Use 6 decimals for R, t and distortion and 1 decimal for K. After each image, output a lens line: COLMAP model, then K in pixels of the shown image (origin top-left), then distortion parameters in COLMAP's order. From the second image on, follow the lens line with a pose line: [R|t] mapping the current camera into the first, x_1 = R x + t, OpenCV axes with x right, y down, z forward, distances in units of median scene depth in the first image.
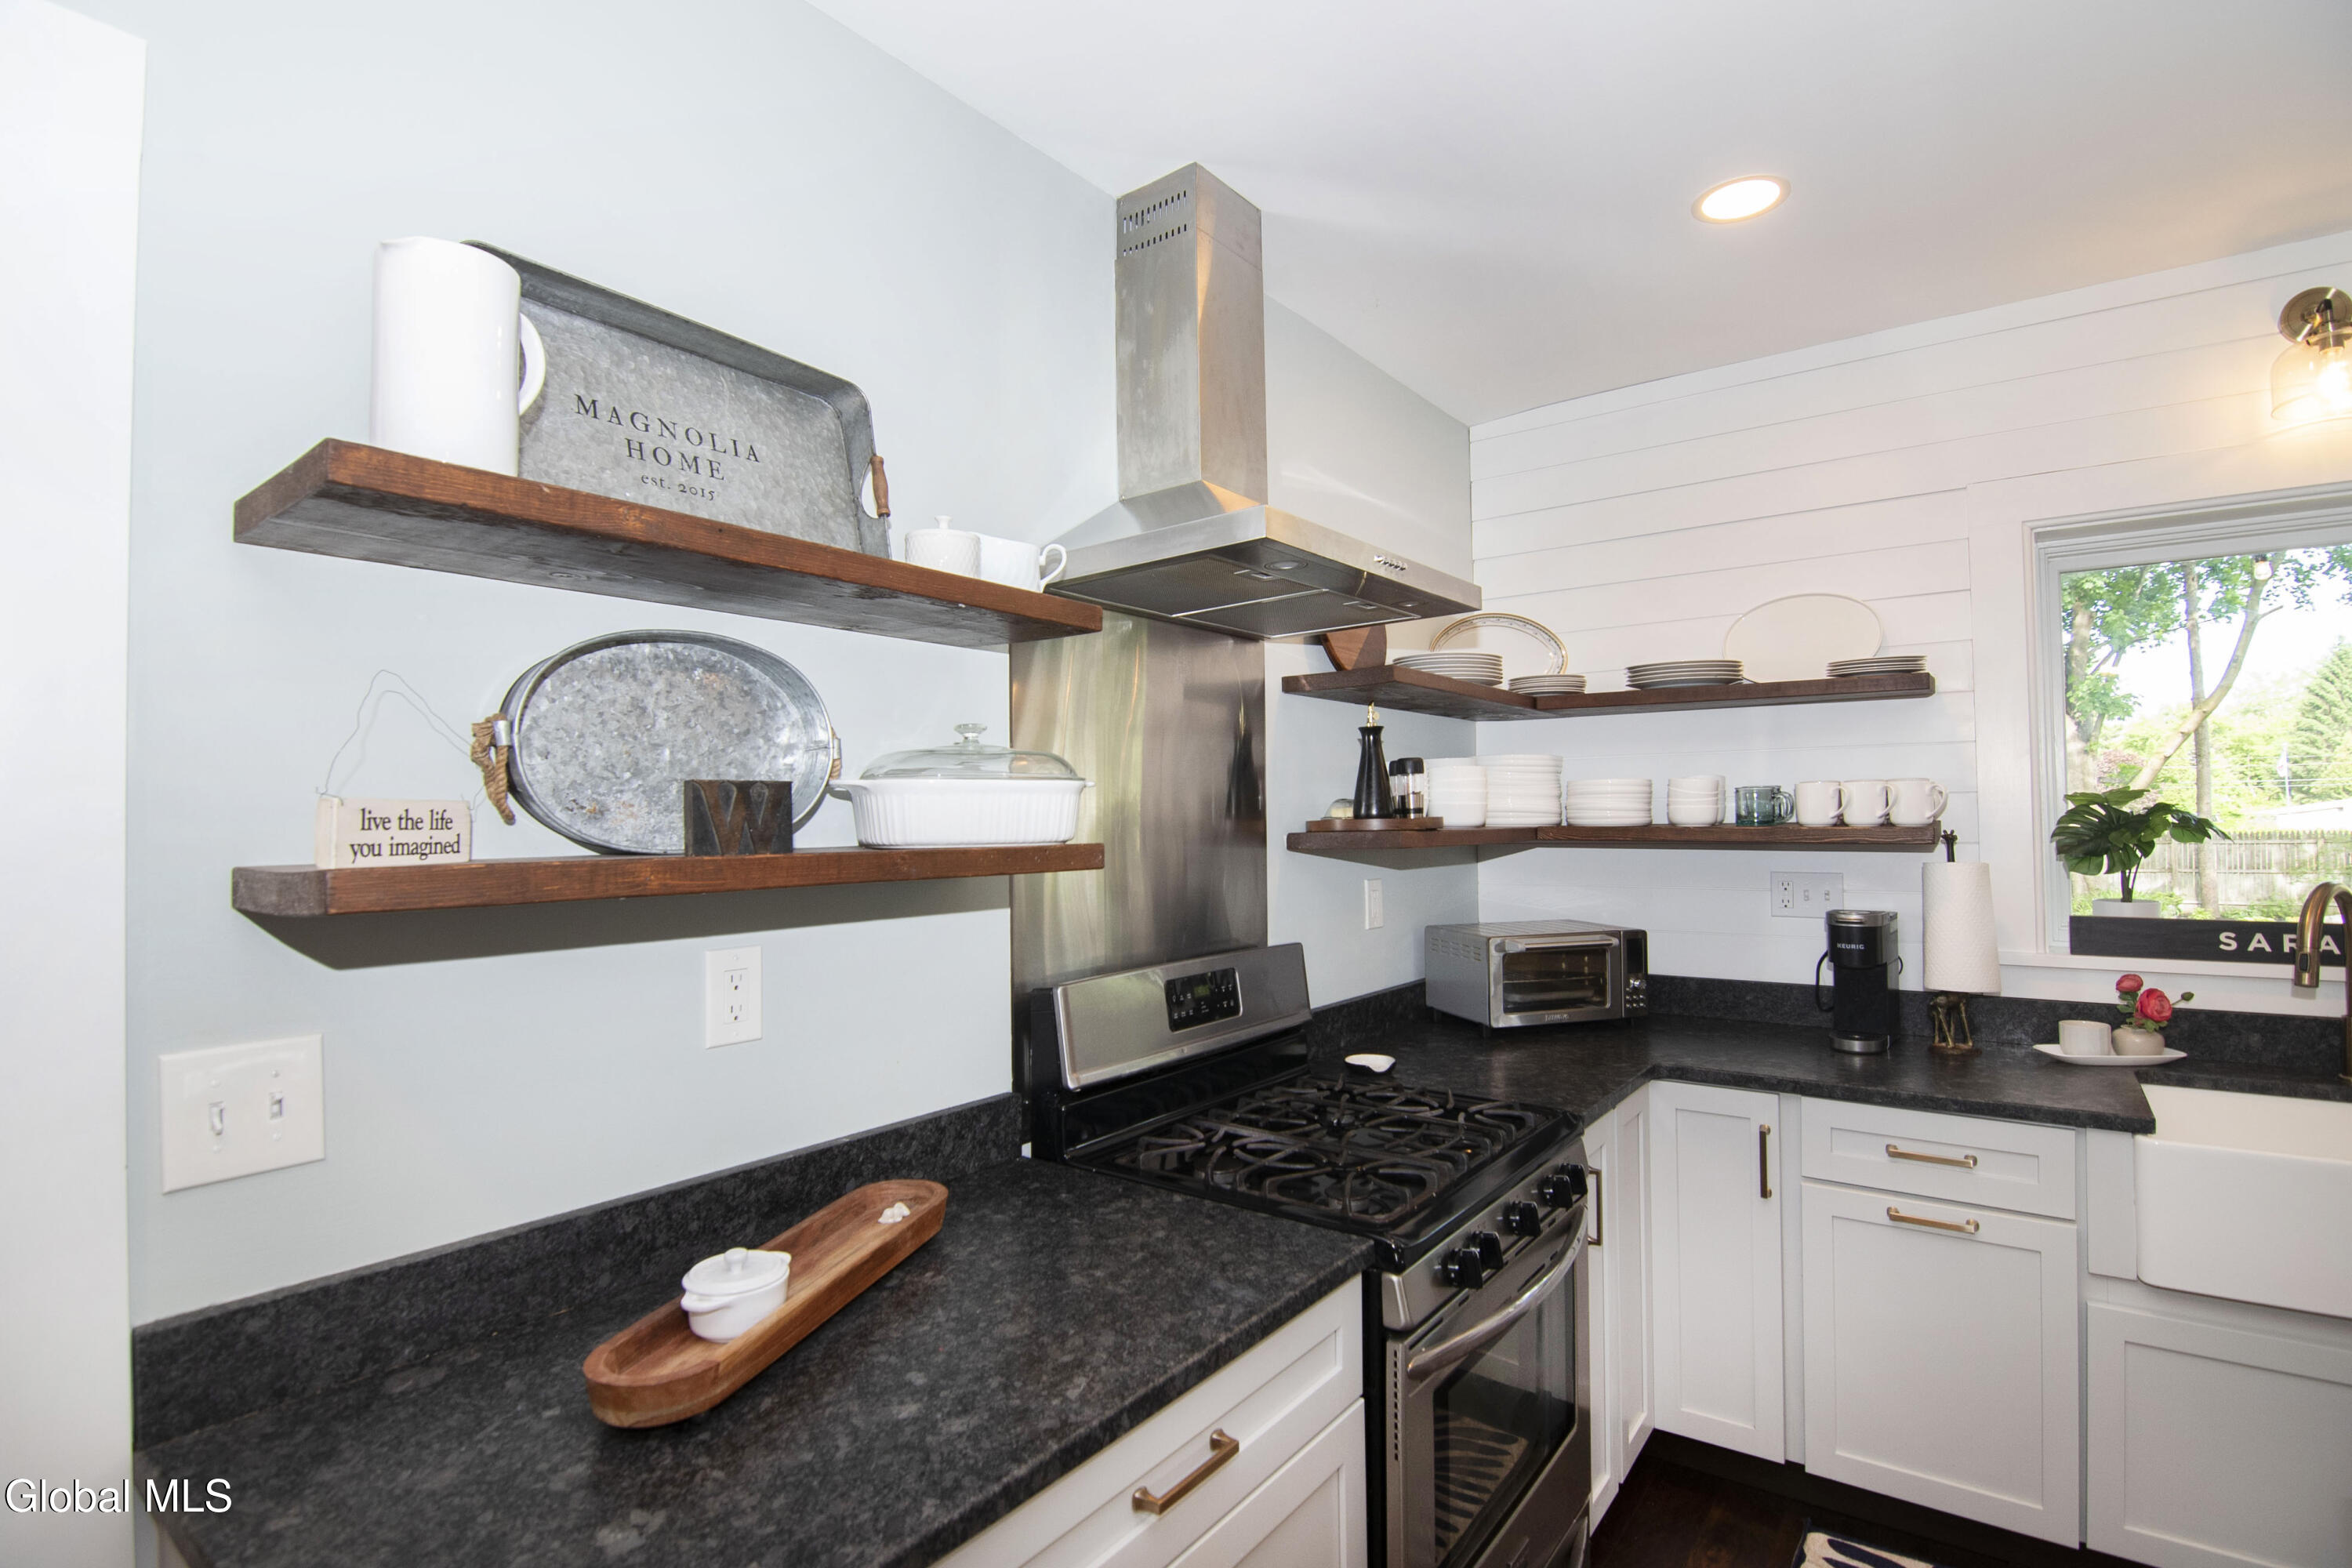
lens RADIAL K [[1155.2, 0, 1189.6], [0, 1155.2, 786.2], [0, 0, 1]] dist [-0.011669, 0.000068]
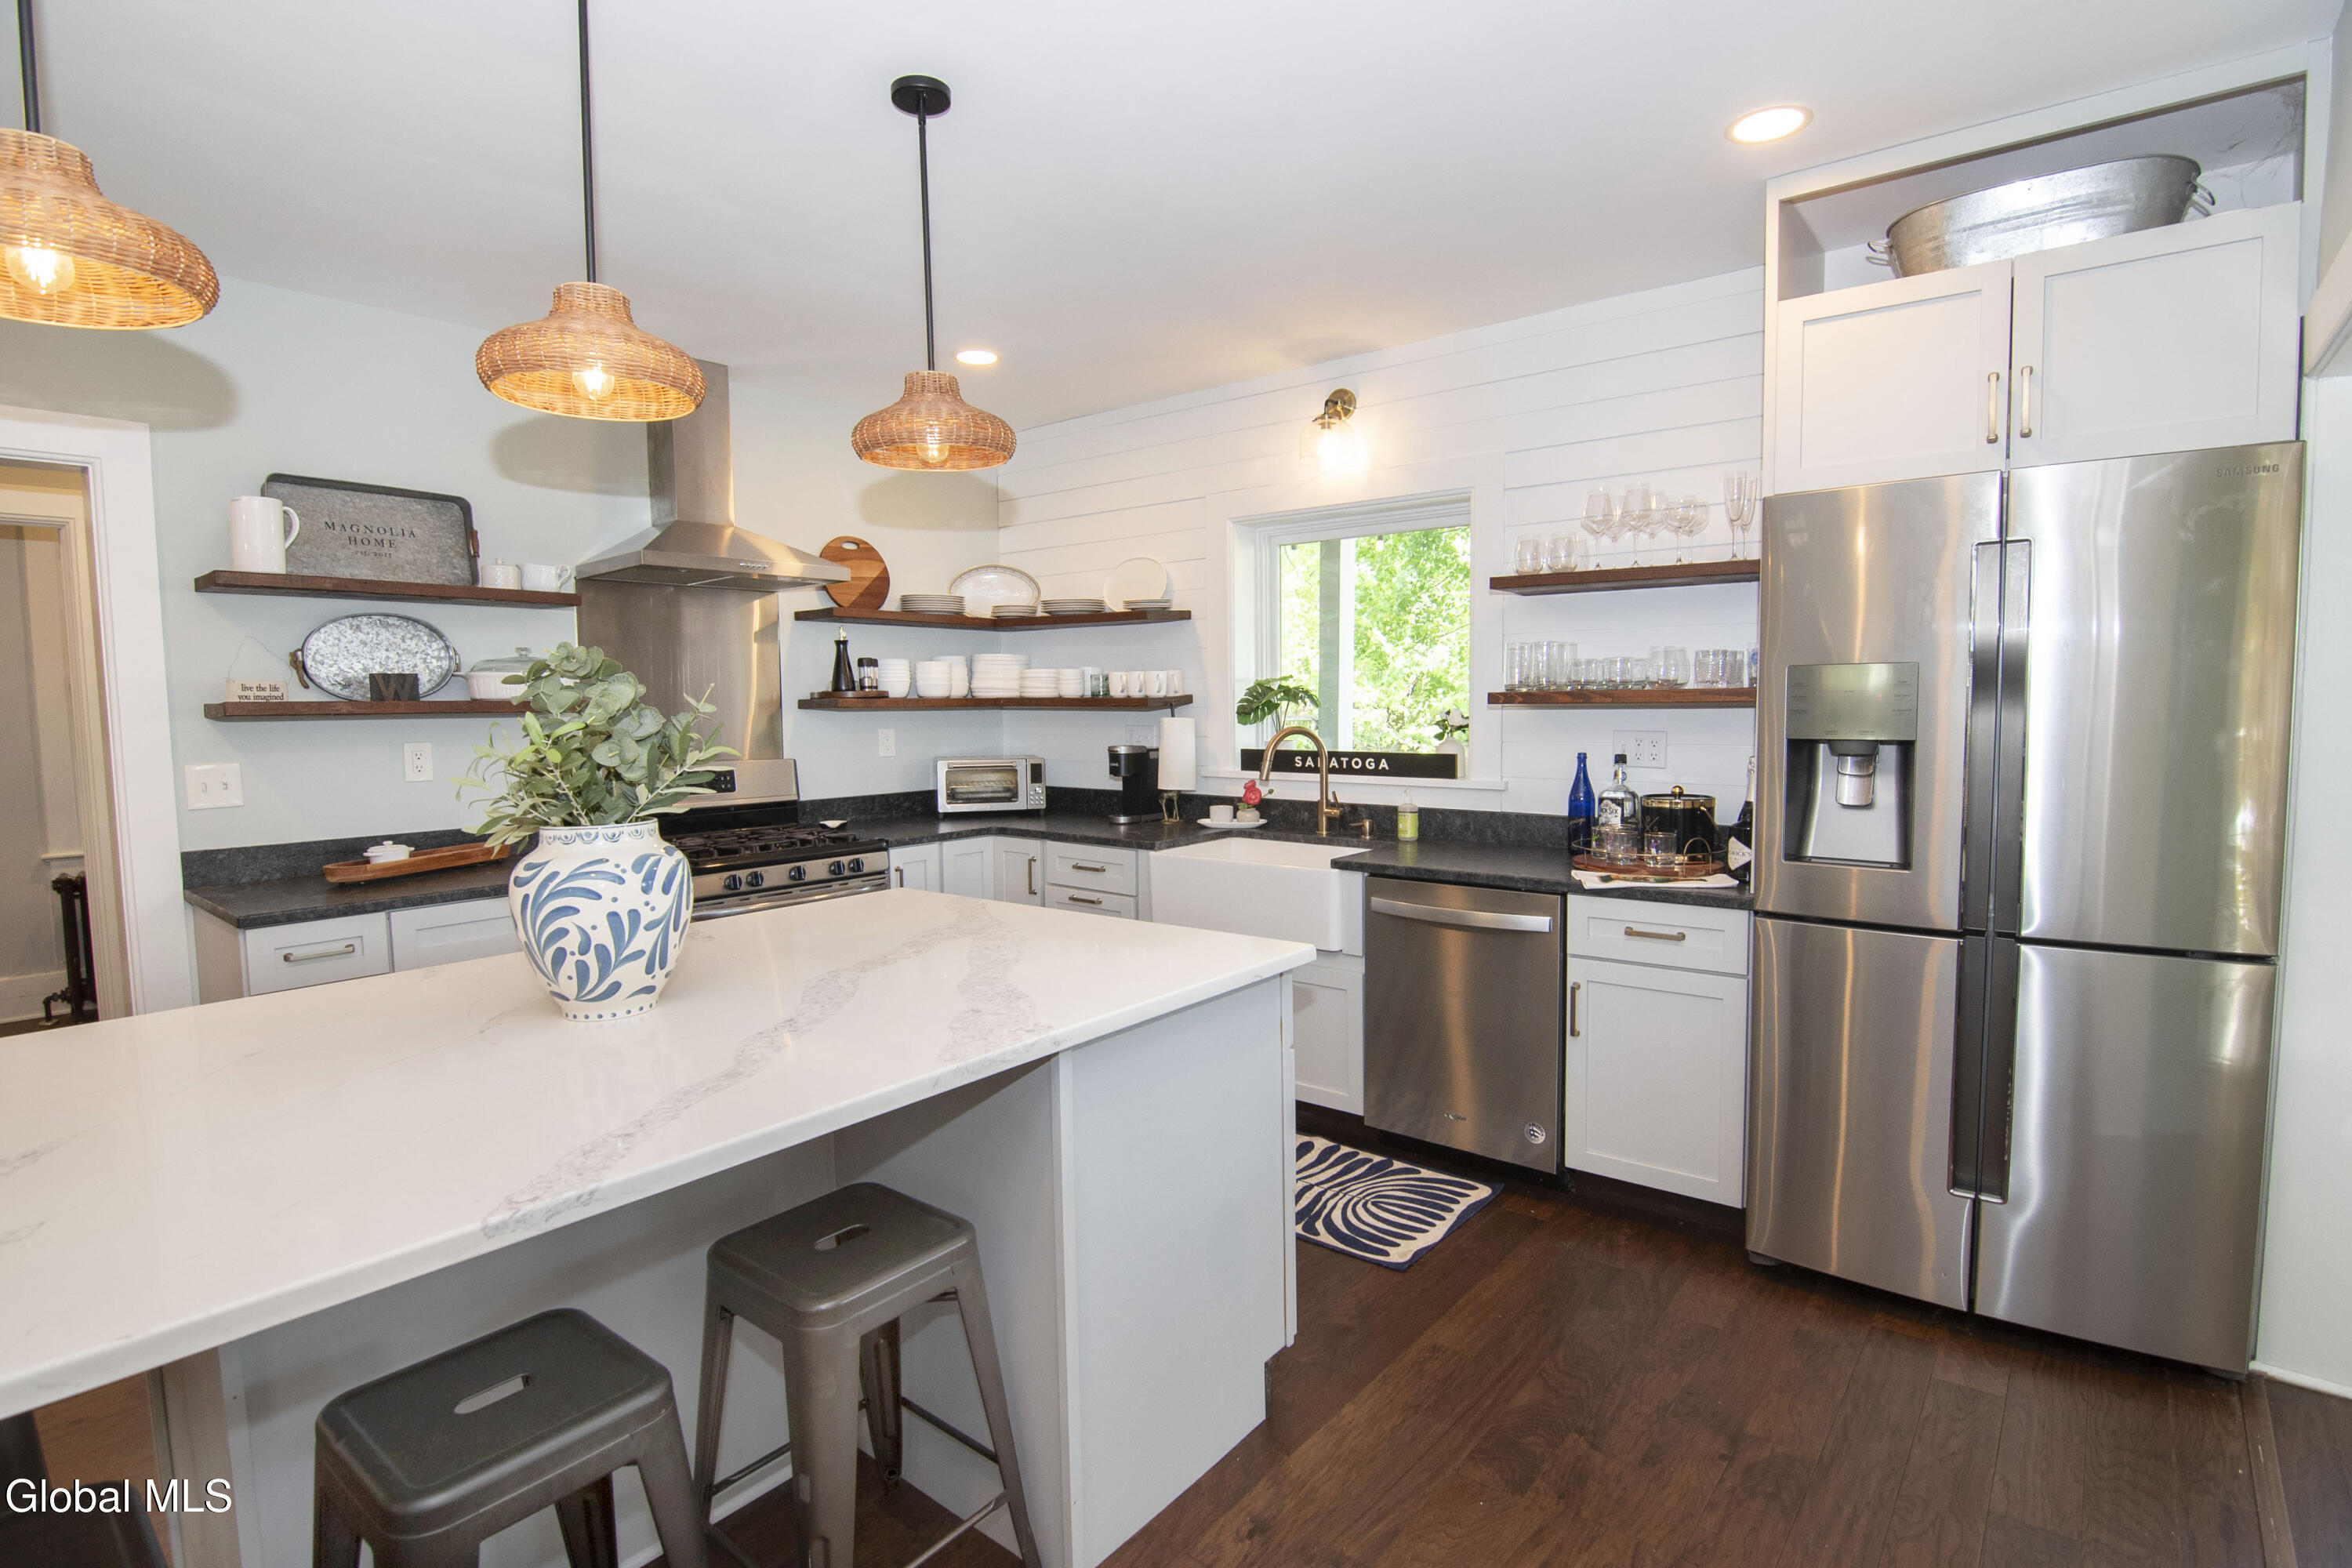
lens RADIAL K [[1155.2, 0, 1189.6], [0, 1155.2, 786.2], [0, 0, 1]] dist [-0.011669, 0.000068]
pose [[0.998802, 0.008067, -0.048266, 0.786065], [-0.003051, 0.994664, 0.103119, -0.012479], [0.048840, -0.102848, 0.993497, -0.777538]]
